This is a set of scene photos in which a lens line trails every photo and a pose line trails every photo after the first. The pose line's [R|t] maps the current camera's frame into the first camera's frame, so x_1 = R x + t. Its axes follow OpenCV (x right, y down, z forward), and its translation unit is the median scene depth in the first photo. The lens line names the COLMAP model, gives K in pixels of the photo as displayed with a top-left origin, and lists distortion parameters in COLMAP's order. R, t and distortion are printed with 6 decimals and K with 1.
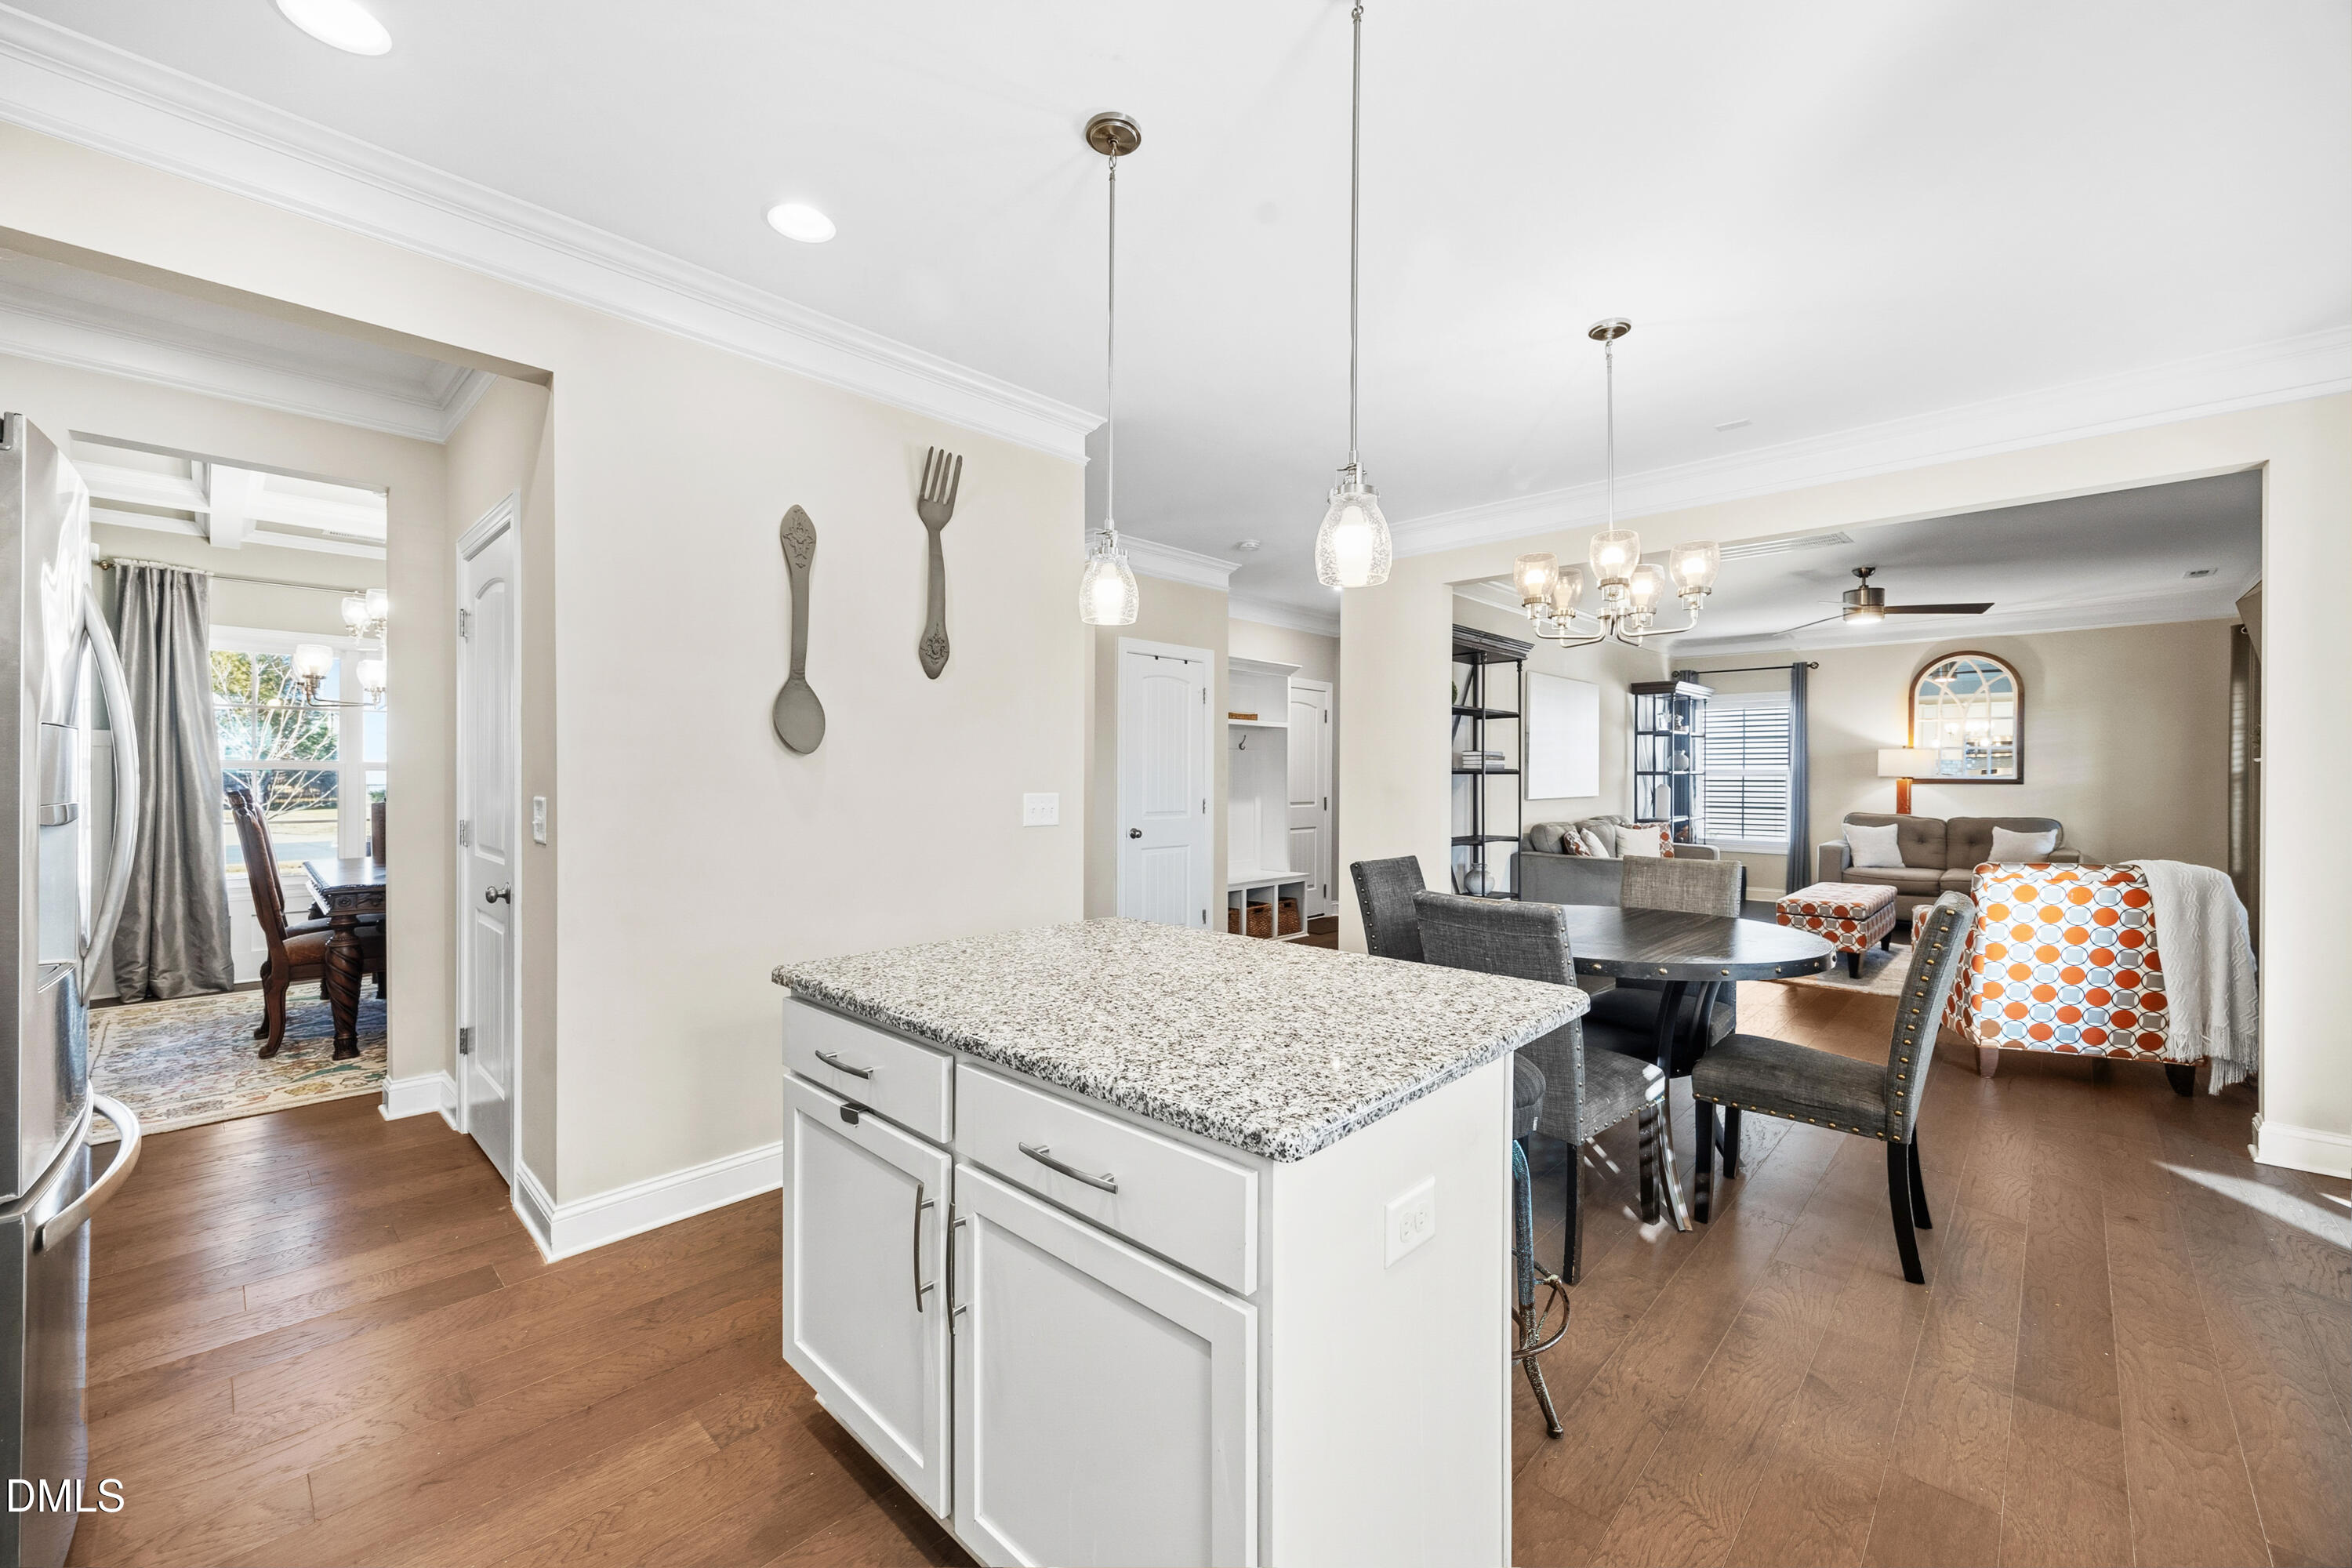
lens RADIAL K [[930.4, 0, 1174.0], [0, 930.4, 770.1], [0, 0, 1]] dist [0.008911, -0.000300]
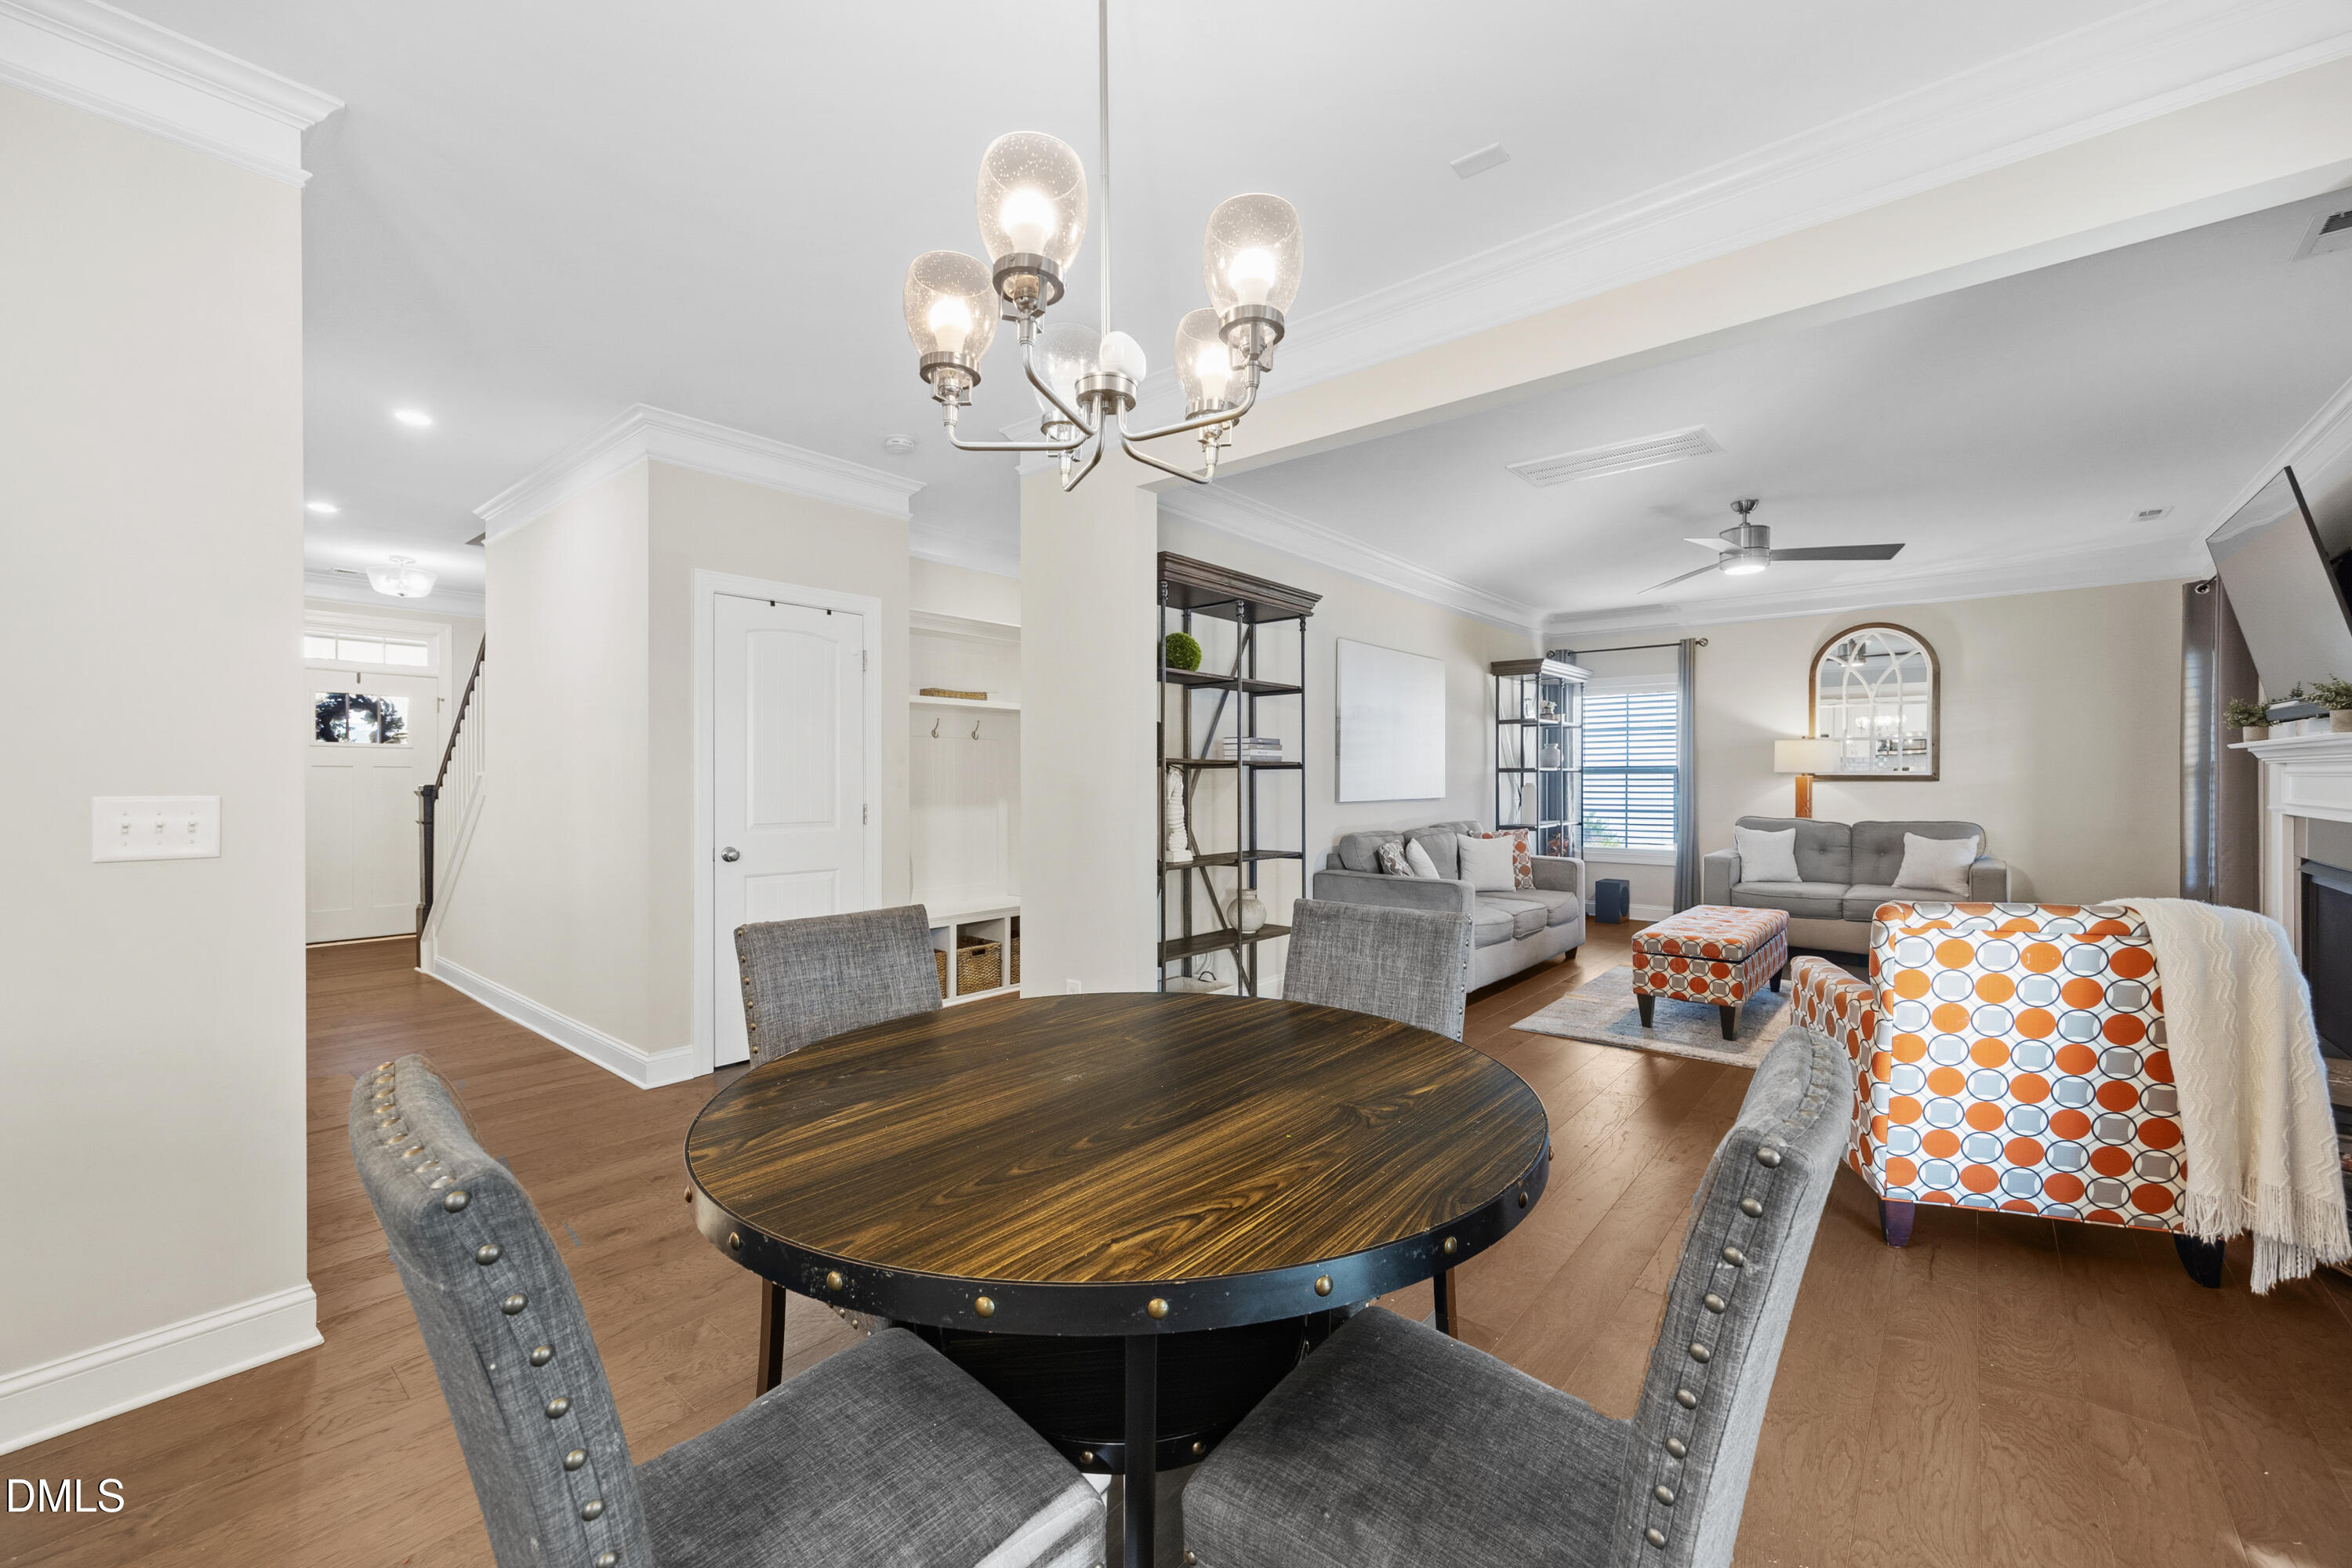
lens RADIAL K [[930.4, 0, 1177.1], [0, 930.4, 773.9], [0, 0, 1]] dist [0.008911, -0.000300]
pose [[0.998397, -0.003511, 0.056490, 0.249060], [0.003541, 0.999994, -0.000422, 0.009166], [-0.056489, 0.000621, 0.998403, 0.283269]]
